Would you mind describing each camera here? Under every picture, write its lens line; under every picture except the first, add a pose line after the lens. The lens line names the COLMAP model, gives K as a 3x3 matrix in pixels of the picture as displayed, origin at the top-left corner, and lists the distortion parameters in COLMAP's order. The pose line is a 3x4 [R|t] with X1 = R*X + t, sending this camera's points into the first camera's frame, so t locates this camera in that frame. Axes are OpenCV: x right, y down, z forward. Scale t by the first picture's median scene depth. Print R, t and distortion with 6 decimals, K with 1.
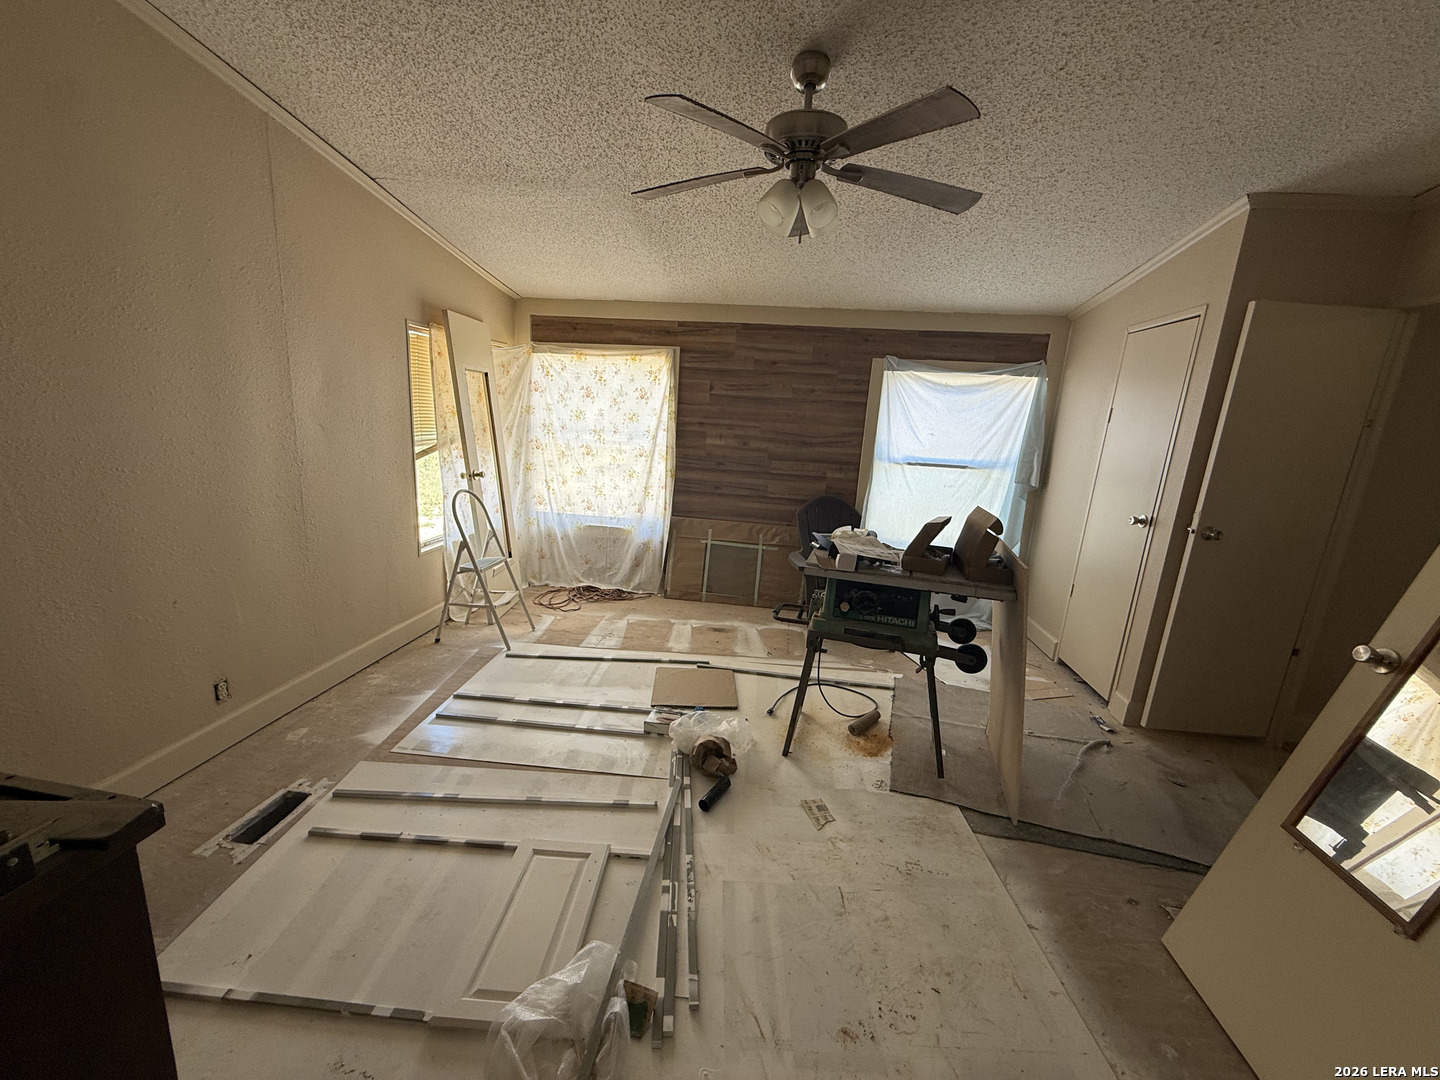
lens RADIAL K [[571.5, 0, 718.9], [0, 571.5, 541.2], [0, 0, 1]] dist [-0.000651, -0.000221]
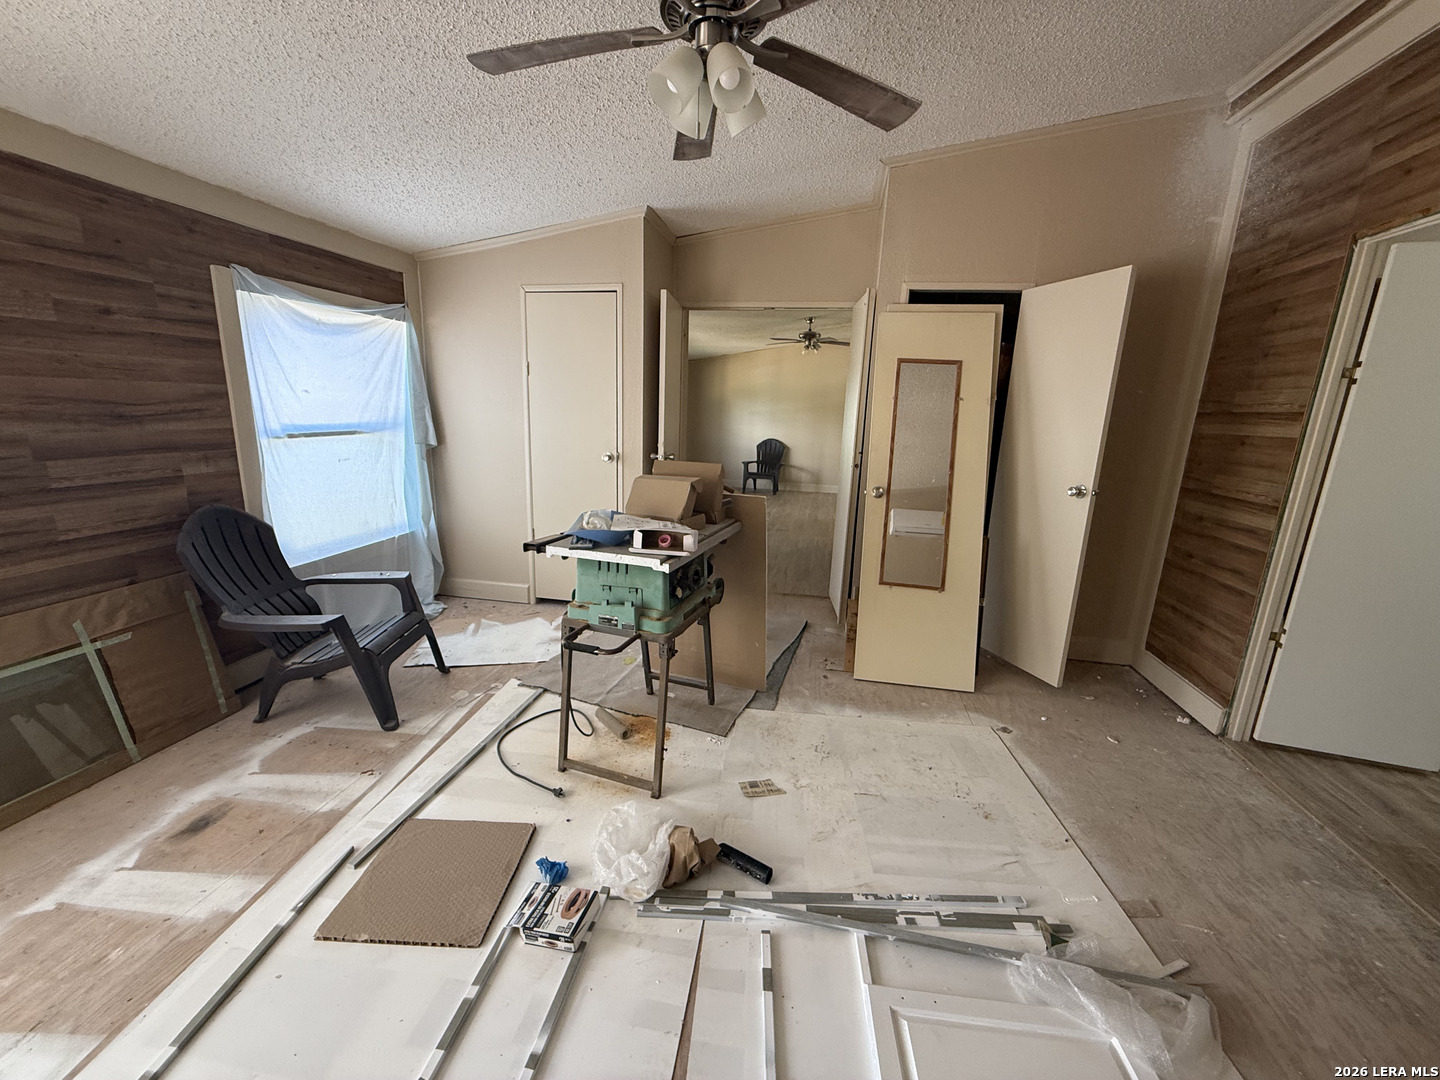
lens RADIAL K [[571.5, 0, 719.3], [0, 571.5, 540.1], [0, 0, 1]] dist [-0.000651, -0.000221]
pose [[0.071343, -0.281276, 0.956971, -0.341560], [0.194013, 0.945005, 0.263295, -0.104545], [-0.978401, 0.166880, 0.121991, 0.462846]]
